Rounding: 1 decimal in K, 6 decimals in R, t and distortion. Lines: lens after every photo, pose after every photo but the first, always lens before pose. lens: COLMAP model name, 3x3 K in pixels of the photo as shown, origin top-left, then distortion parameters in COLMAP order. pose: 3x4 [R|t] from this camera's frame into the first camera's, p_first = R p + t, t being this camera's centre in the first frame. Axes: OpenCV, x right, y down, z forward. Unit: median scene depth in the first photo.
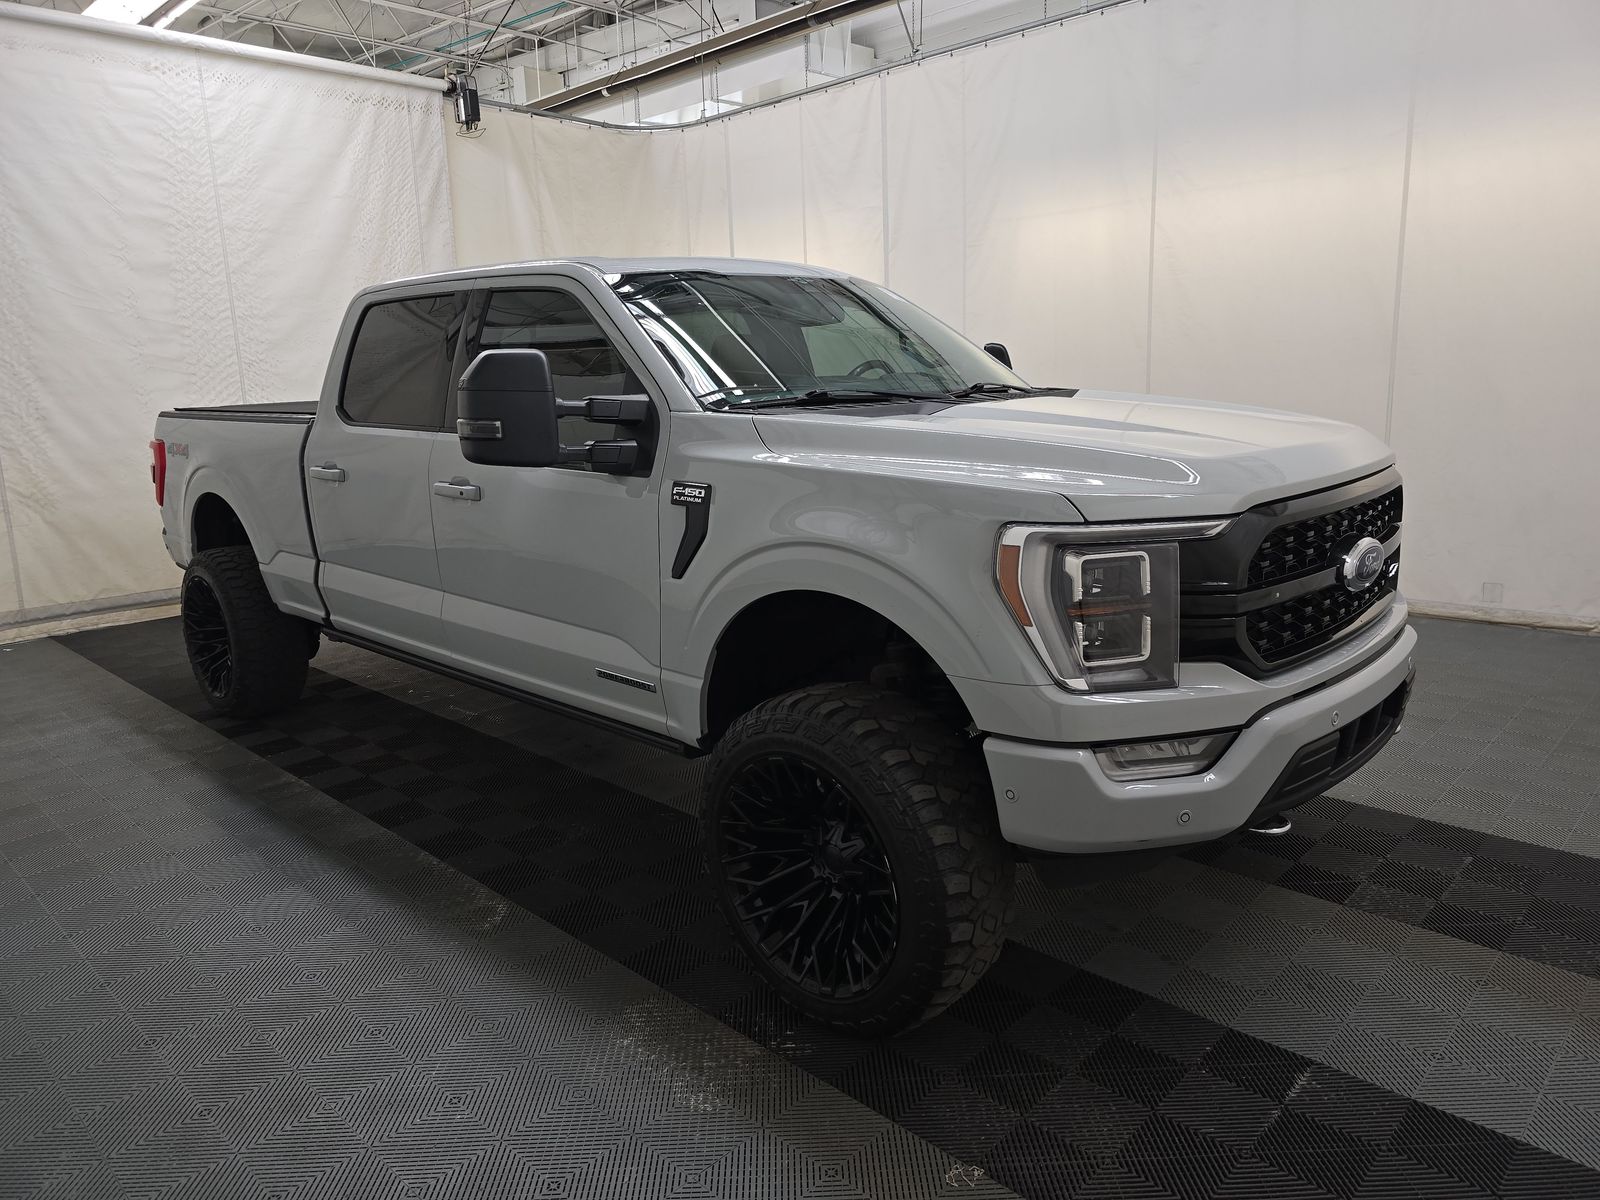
lens RADIAL K [[1084.2, 0, 803.6], [0, 1084.2, 587.9], [0, 0, 1]] dist [0.046065, -0.030213]
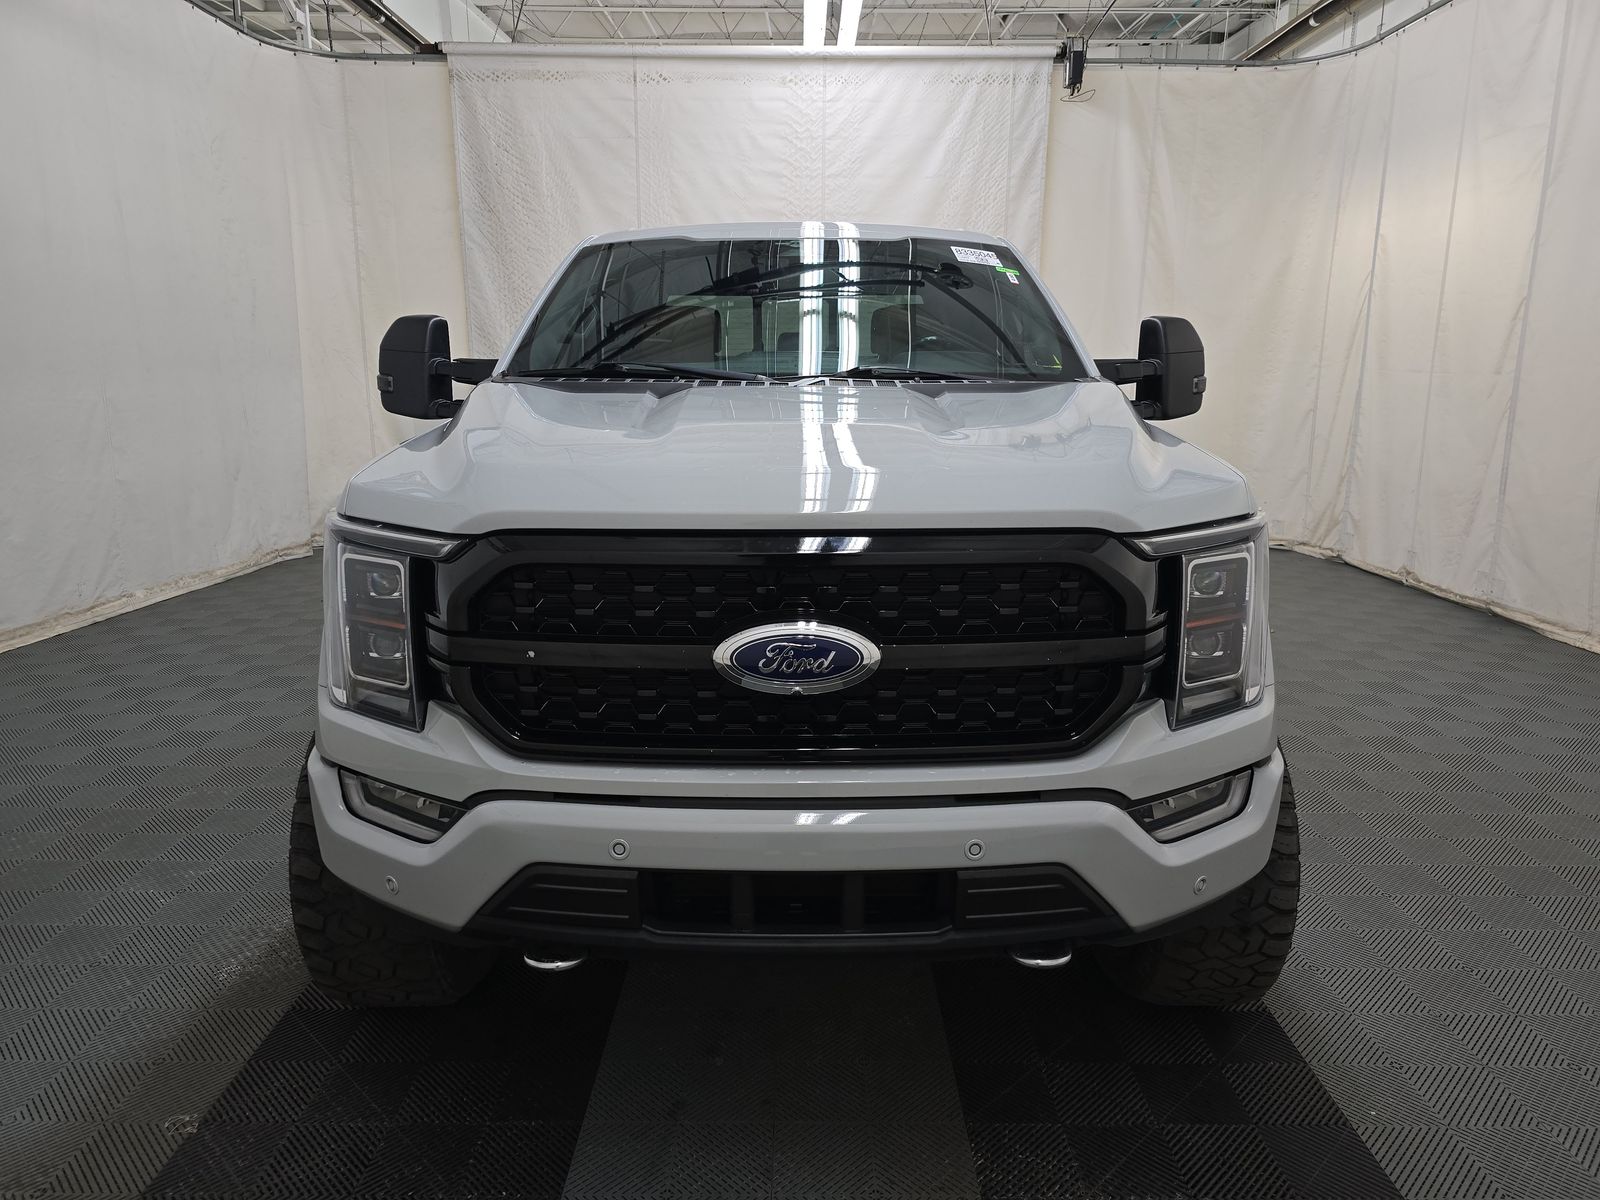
lens RADIAL K [[1078.6, 0, 800.0], [0, 1078.6, 600.0], [0, 0, 1]] dist [0.042547, -0.034515]
pose [[0.691196, 0.192521, -0.696552, 0.331304], [-0.167833, 0.980272, 0.104396, -0.042711], [0.702908, 0.044746, 0.709871, 0.186148]]
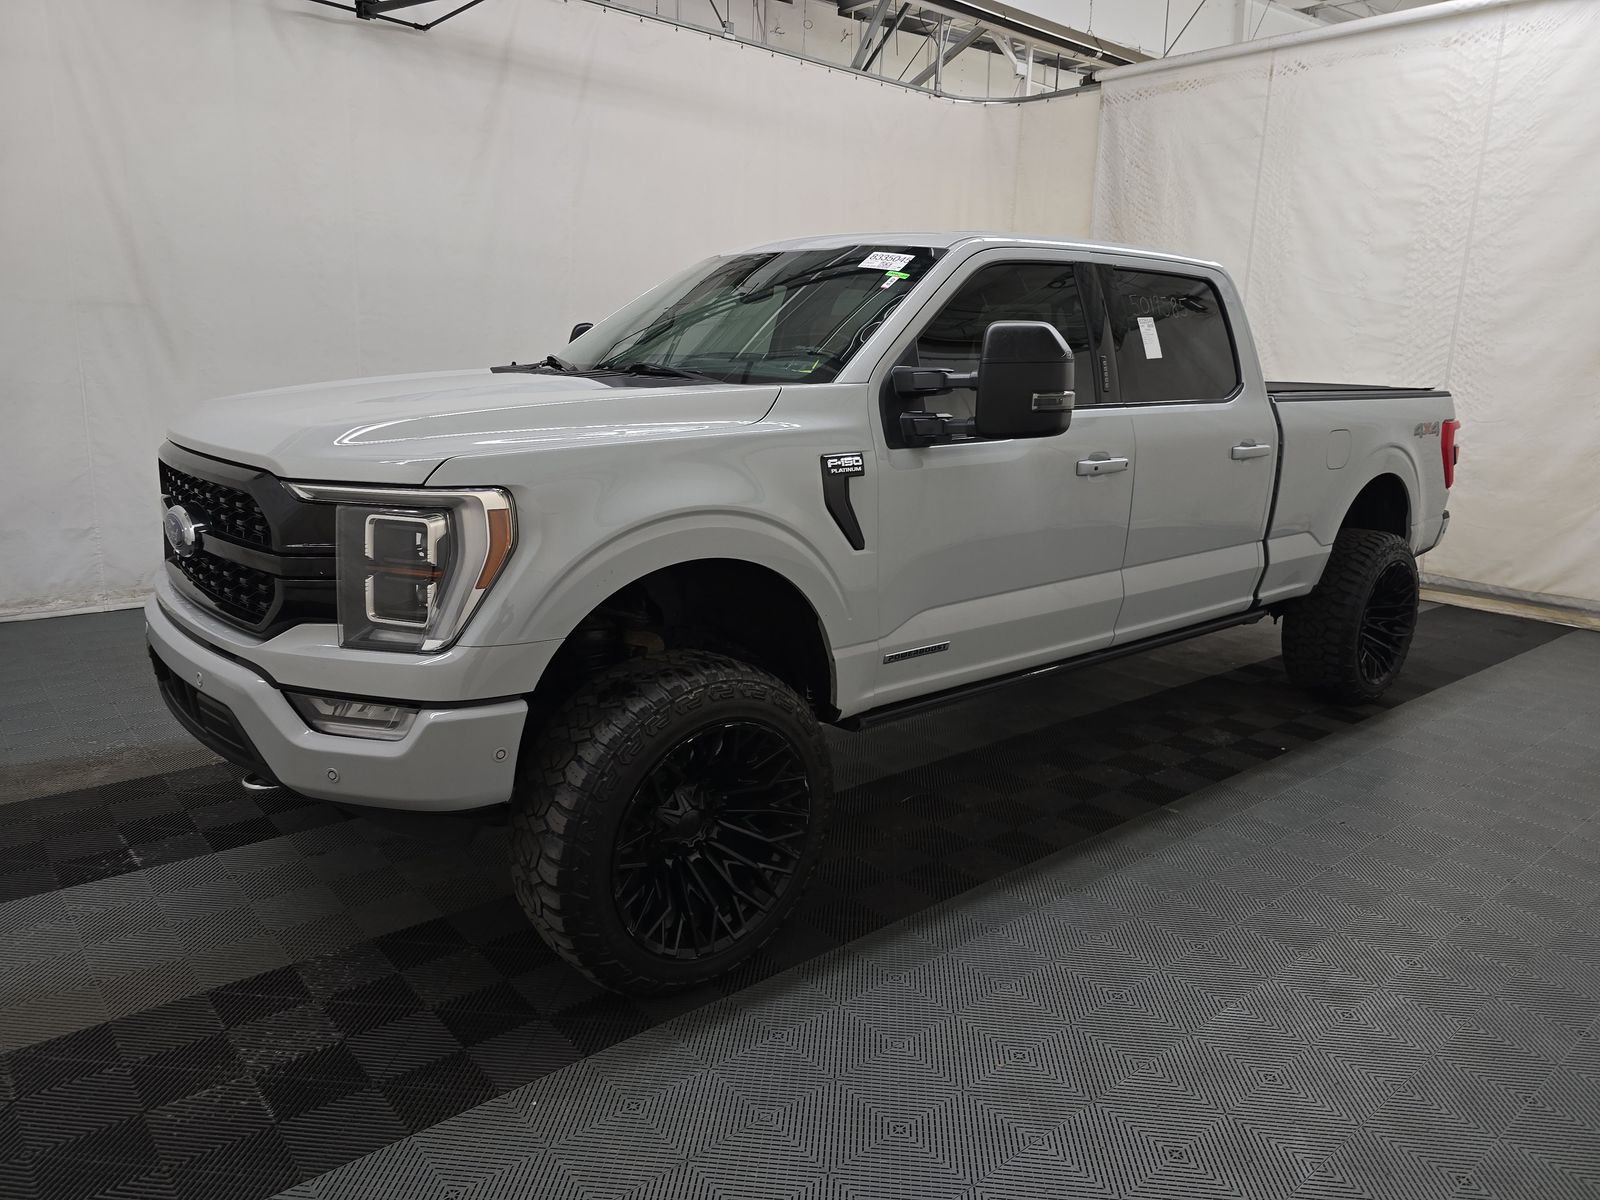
lens RADIAL K [[1078.6, 0, 800.0], [0, 1078.6, 600.0], [0, 0, 1]] dist [0.042547, -0.034515]
pose [[-0.104583, 0.248728, -0.962910, 0.506676], [-0.223935, 0.937466, 0.266478, -0.127471], [0.968977, 0.243498, -0.042344, 0.566716]]
